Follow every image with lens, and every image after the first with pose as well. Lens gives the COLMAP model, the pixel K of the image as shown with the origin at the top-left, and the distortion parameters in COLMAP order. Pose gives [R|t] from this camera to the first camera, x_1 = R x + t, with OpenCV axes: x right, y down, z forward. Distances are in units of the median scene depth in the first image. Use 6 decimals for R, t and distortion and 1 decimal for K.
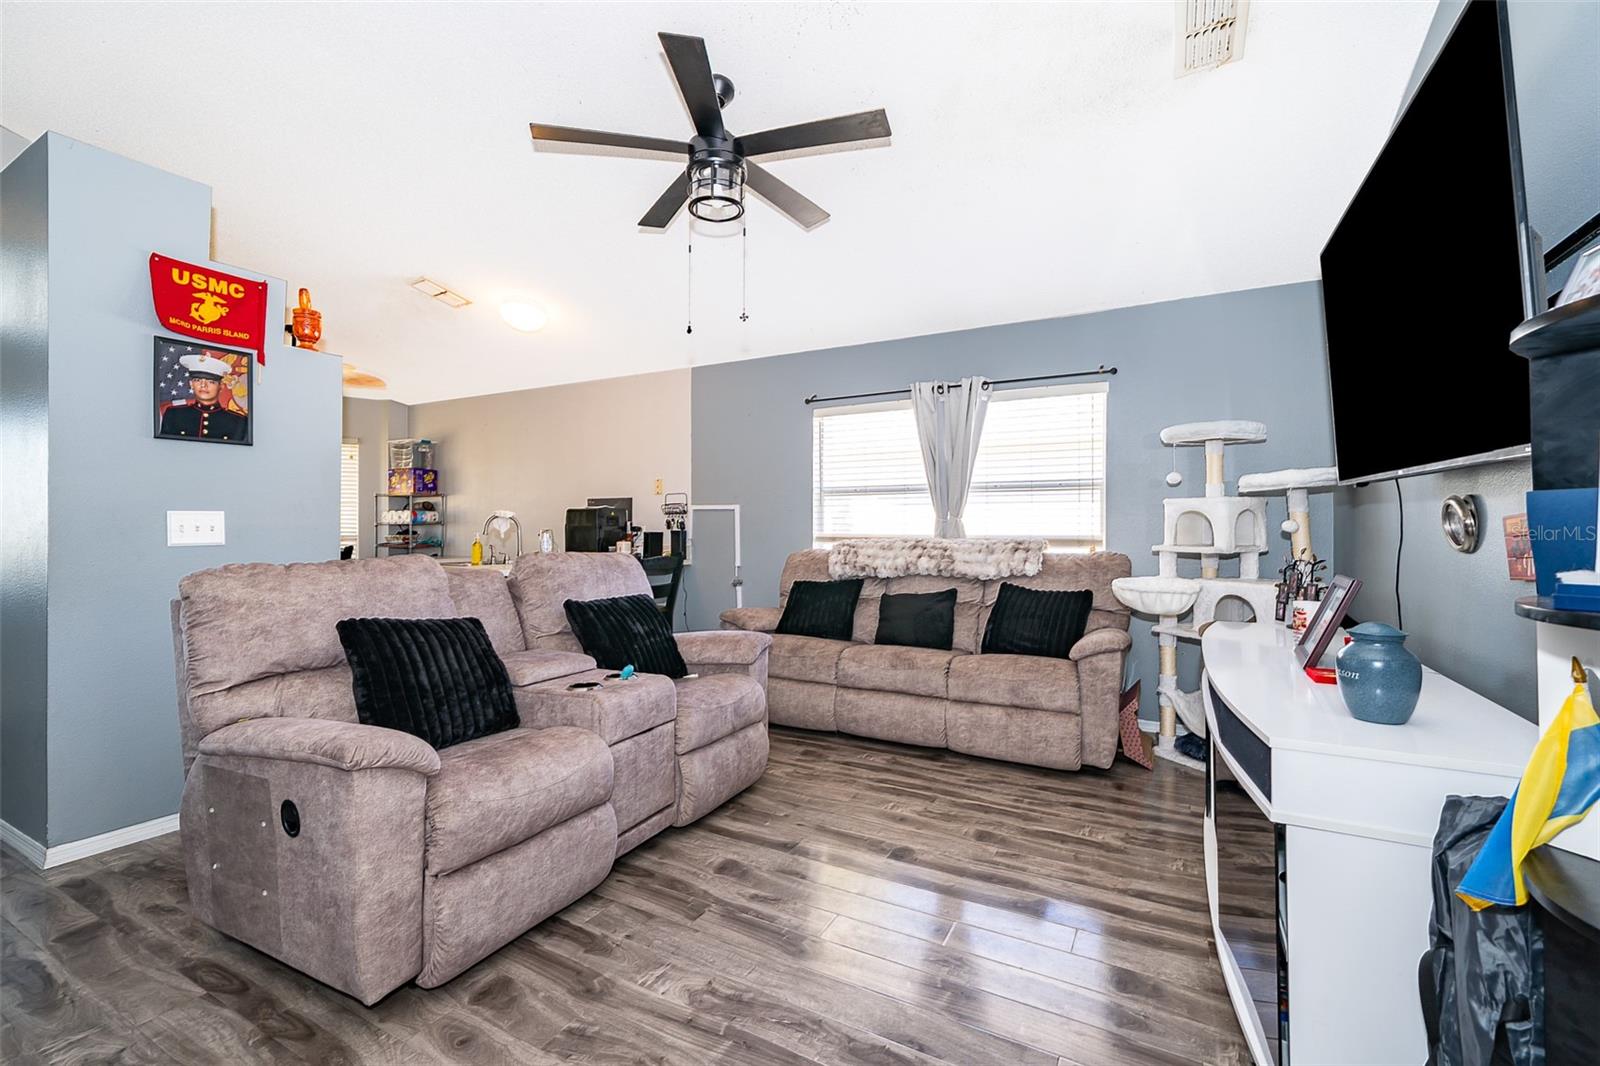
lens RADIAL K [[659.7, 0, 829.5], [0, 659.7, 522.0], [0, 0, 1]] dist [-0.000231, -0.000387]
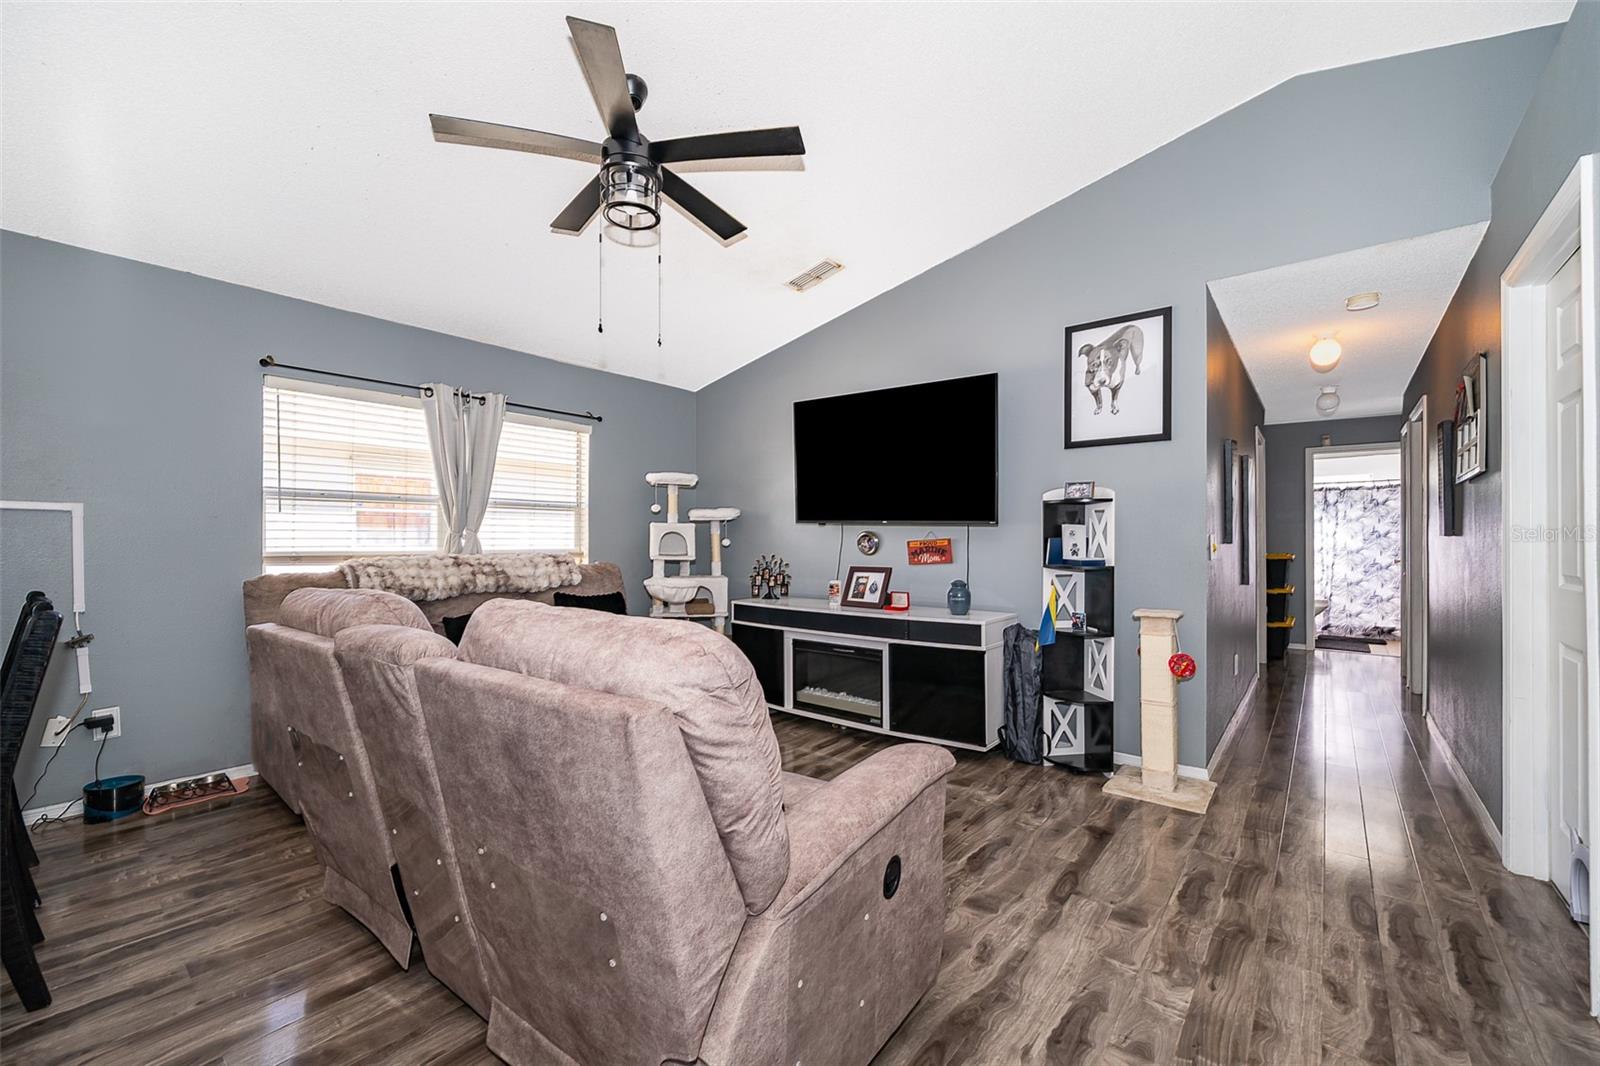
lens RADIAL K [[659.7, 0, 754.6], [0, 659.7, 539.7], [0, 0, 1]] dist [-0.000231, -0.000387]
pose [[0.244628, -0.000017, 0.969617, -0.508585], [-0.014410, 0.999889, 0.003653, -0.004640], [-0.969510, -0.014866, 0.244600, 0.280706]]
